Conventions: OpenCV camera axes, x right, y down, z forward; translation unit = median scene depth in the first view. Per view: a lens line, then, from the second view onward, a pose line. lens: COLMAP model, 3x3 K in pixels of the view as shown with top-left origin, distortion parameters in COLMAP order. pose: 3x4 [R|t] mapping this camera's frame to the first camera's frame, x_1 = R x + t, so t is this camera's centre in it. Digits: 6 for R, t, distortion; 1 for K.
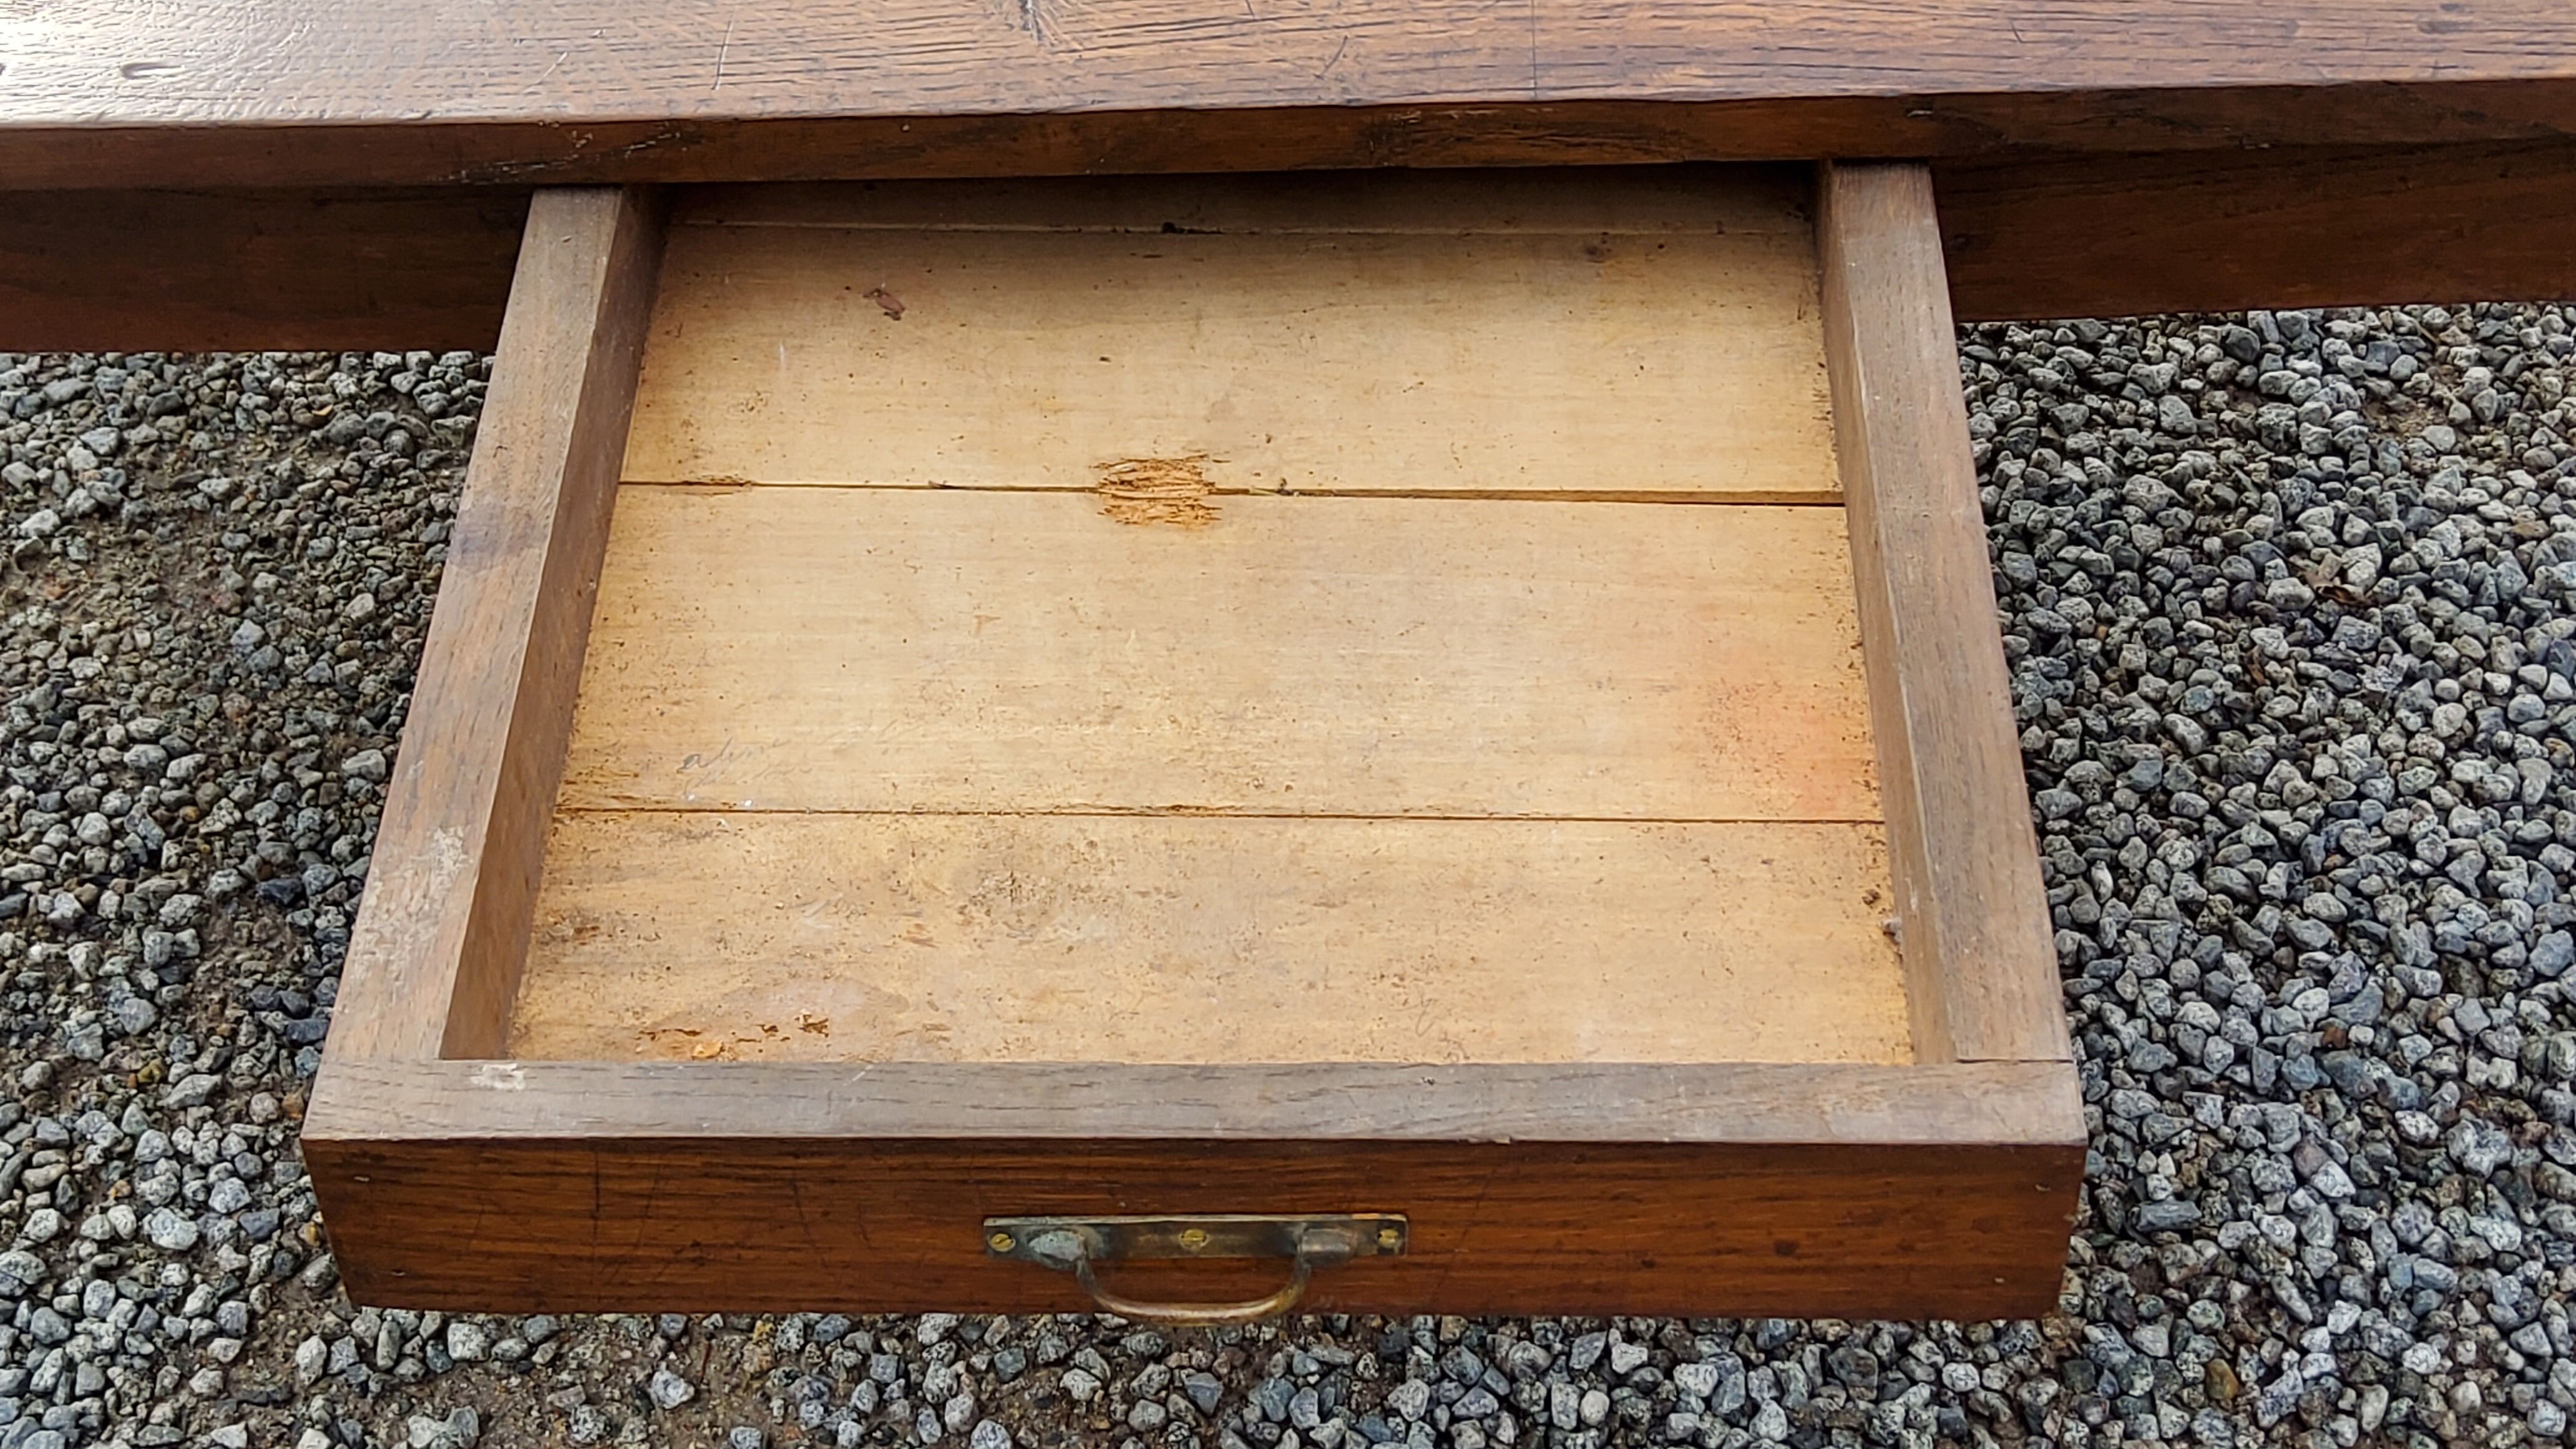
lens RADIAL K [[3855.5, 0, 1266.1], [0, 3855.5, 694.7], [0, 0, 1]] dist [0.119380, 0.000000]
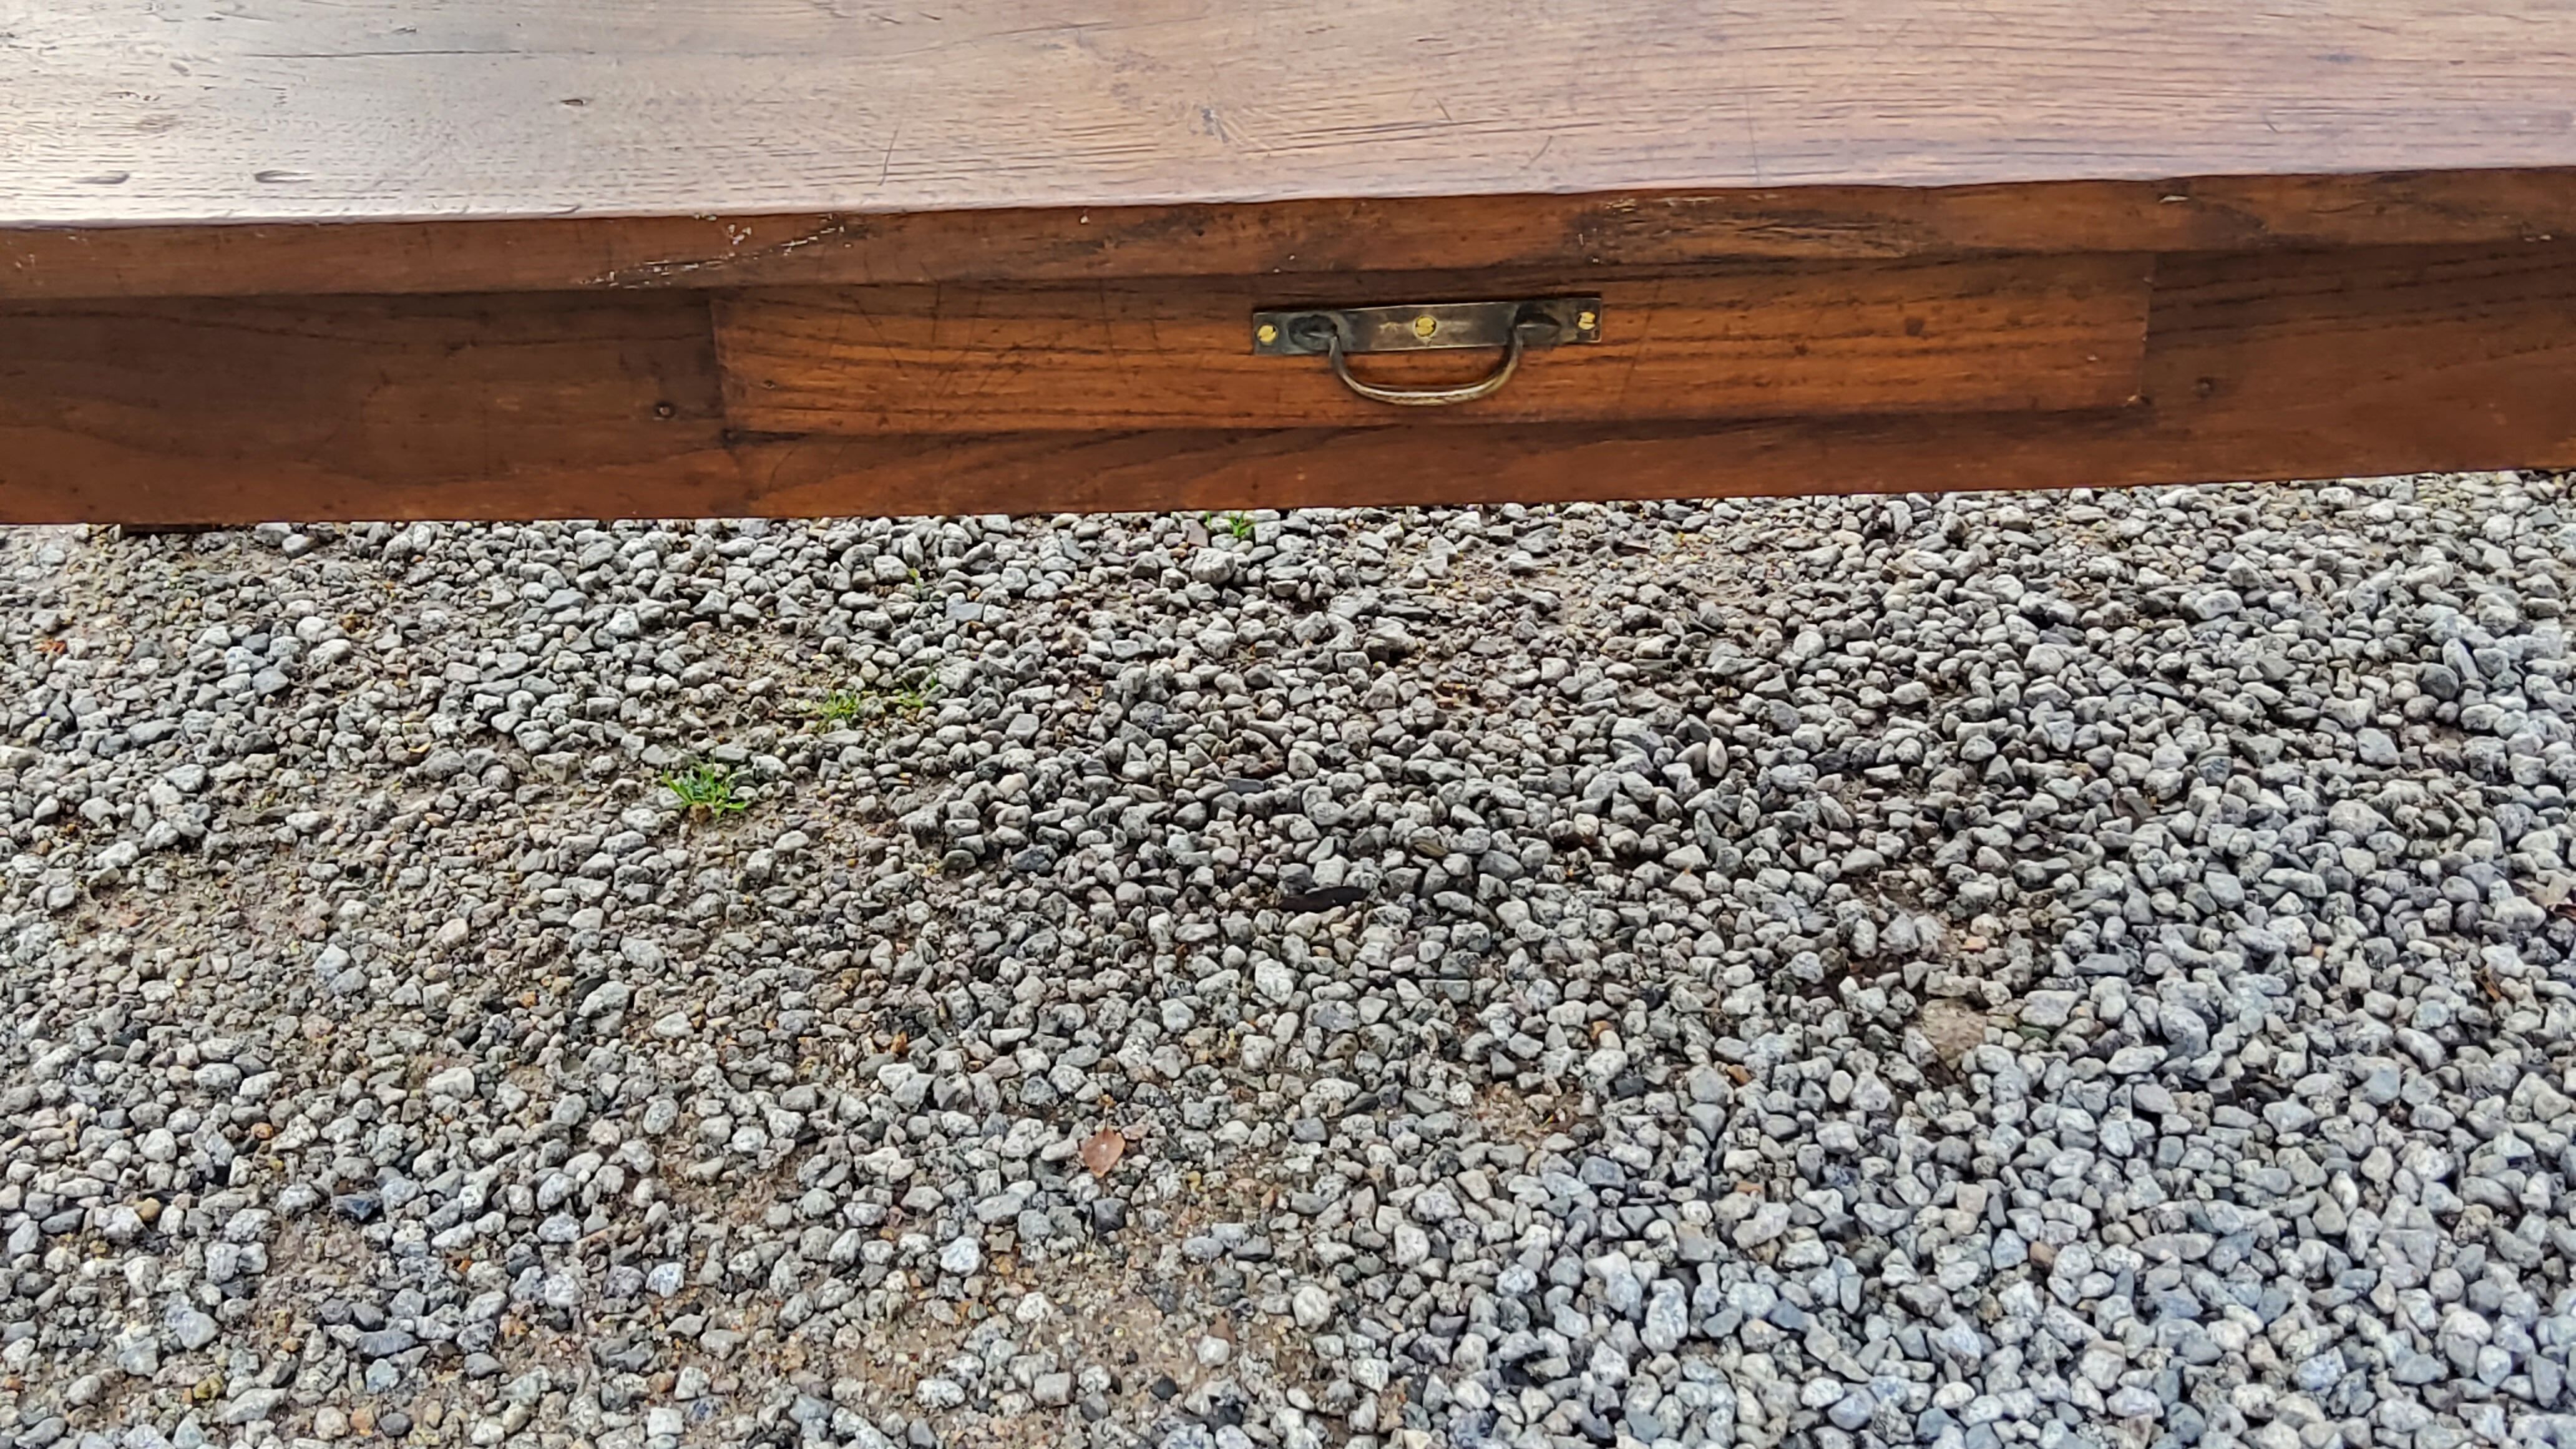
lens RADIAL K [[3855.5, 0, 1269.1], [0, 3855.5, 707.8], [0, 0, 1]] dist [0.119380, 0.000000]
pose [[0.999952, 0.001218, -0.009692, -0.027567], [-0.002965, 0.983241, -0.182288, 0.098905], [0.009307, 0.182308, 0.983197, 0.071154]]
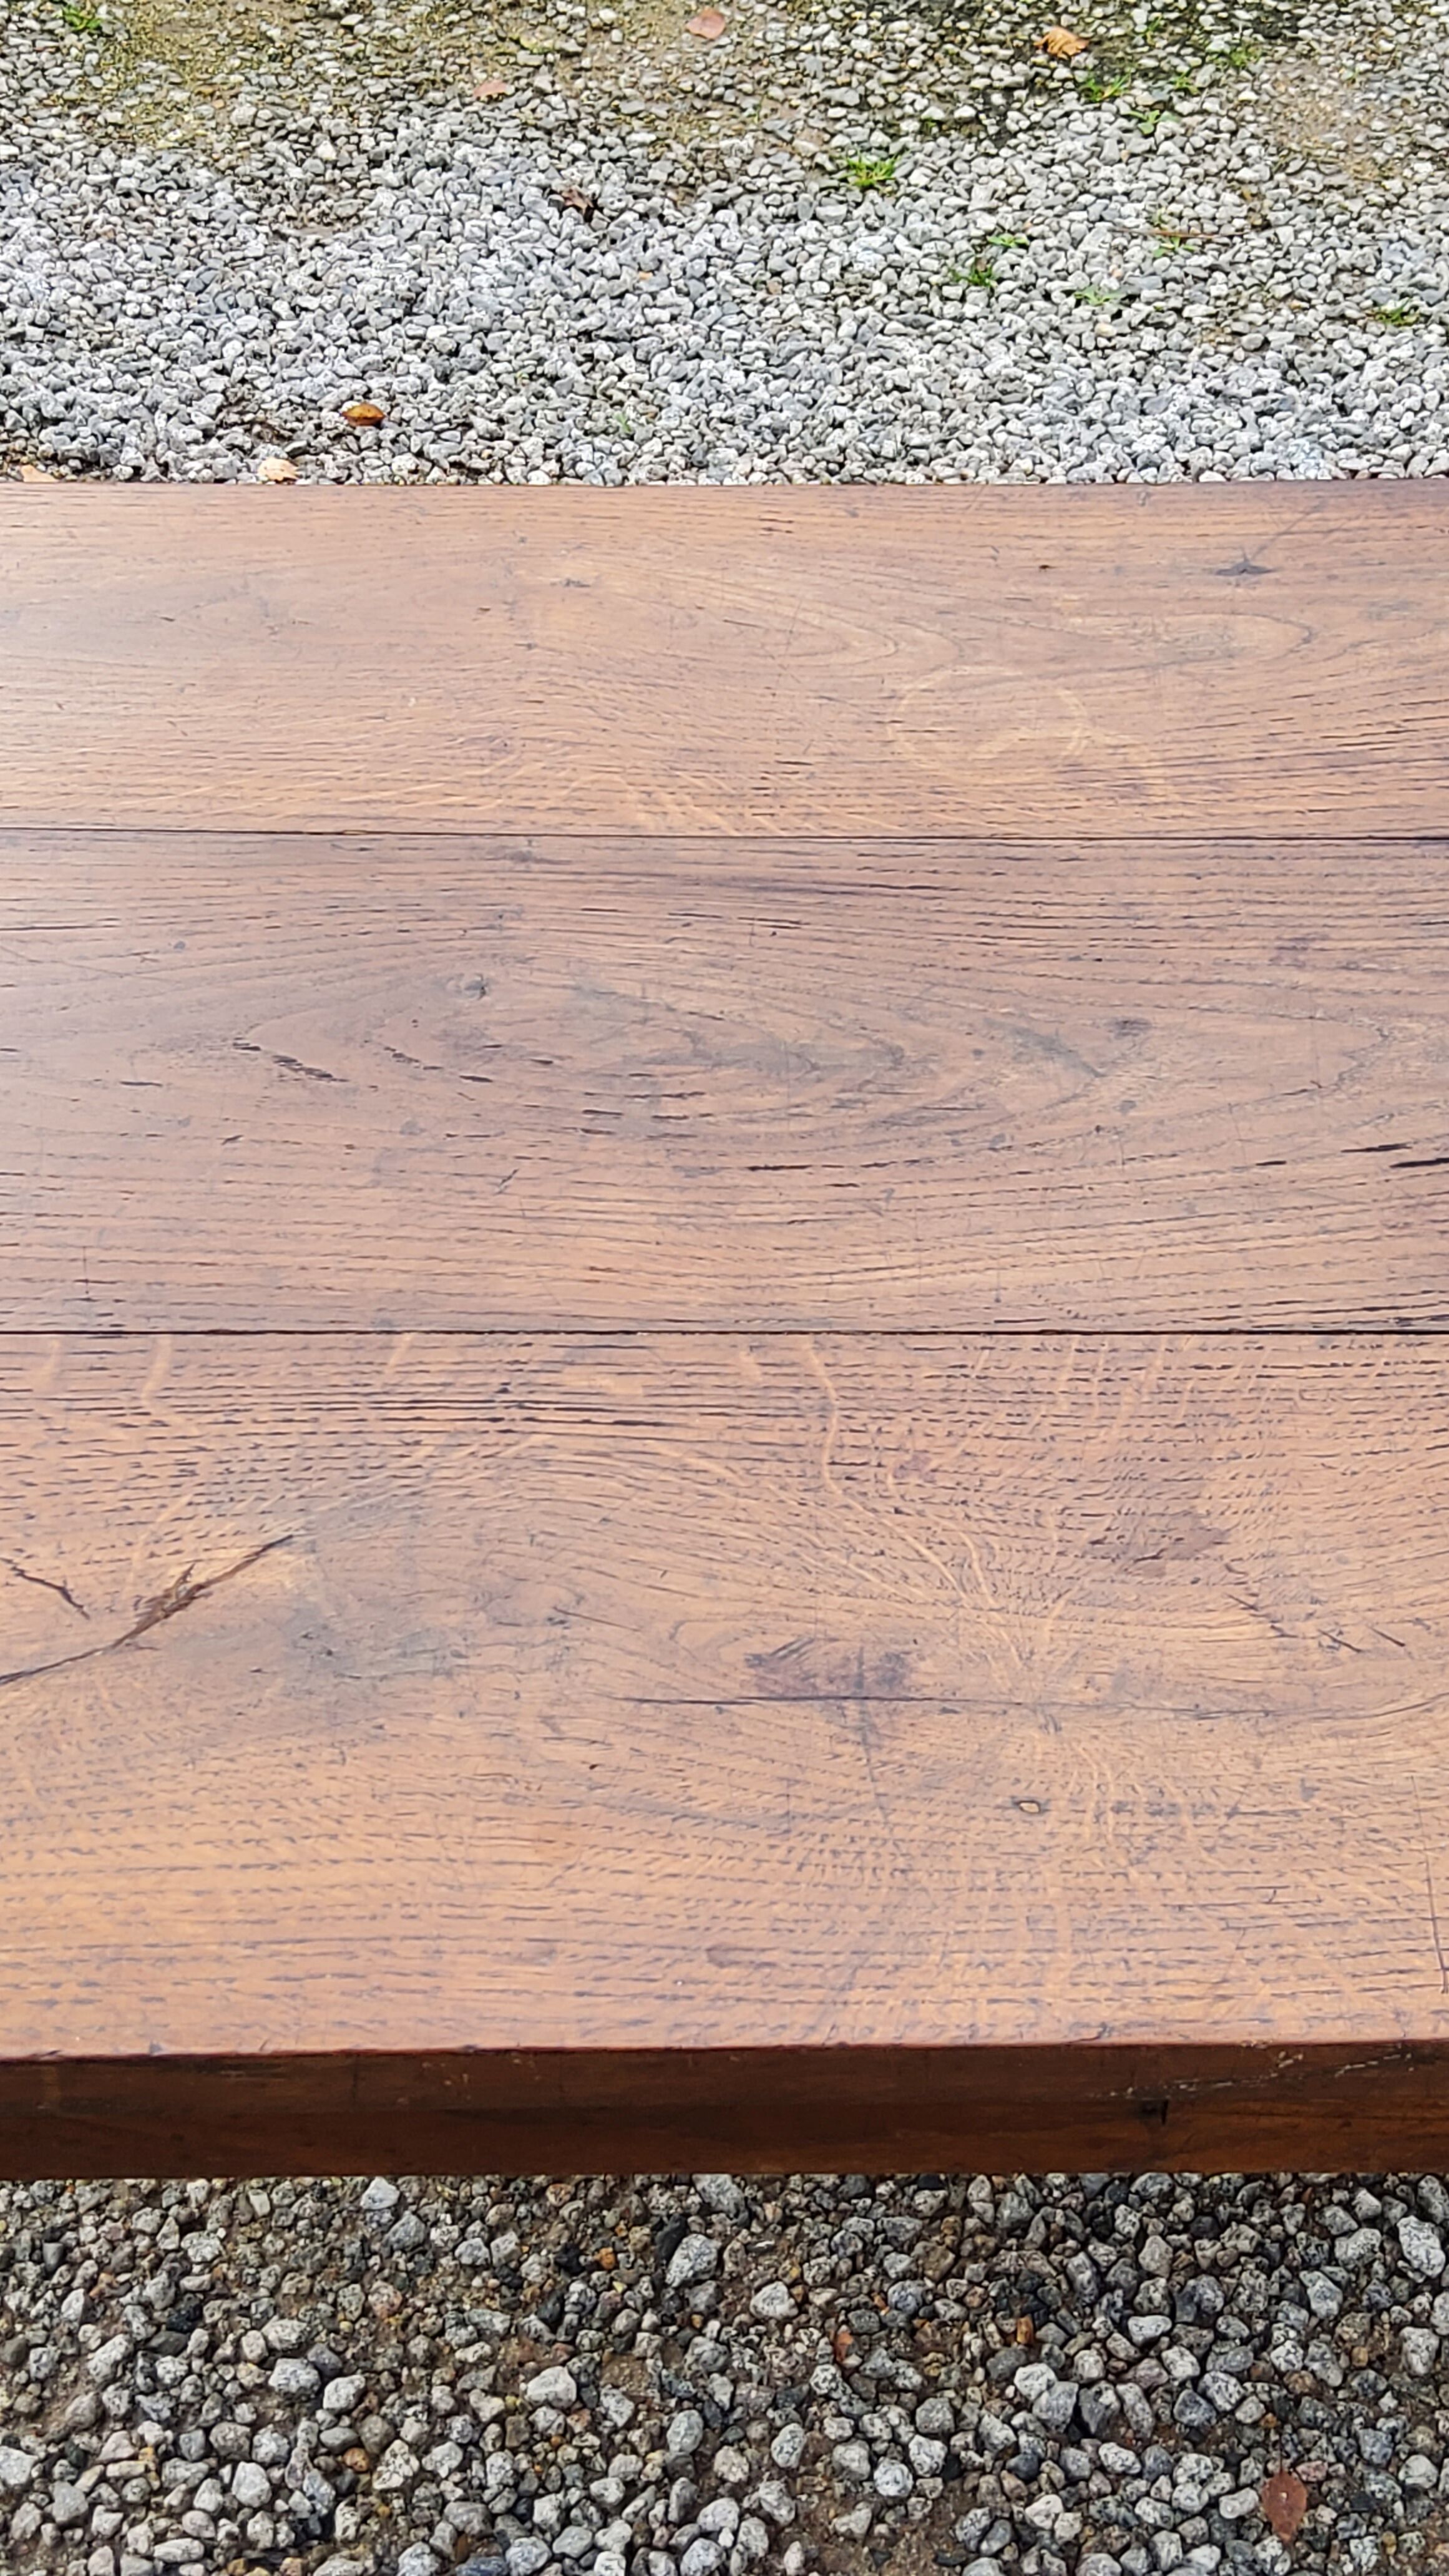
lens RADIAL K [[3855.5, 0, 728.8], [0, 3855.5, 1274.4], [0, 0, 1]] dist [0.119380, 0.000000]
pose [[0.999053, 0.007225, 0.042897, -0.231983], [-0.005553, 0.999225, -0.038959, -0.193503], [-0.043145, 0.038684, 0.998320, 0.135326]]
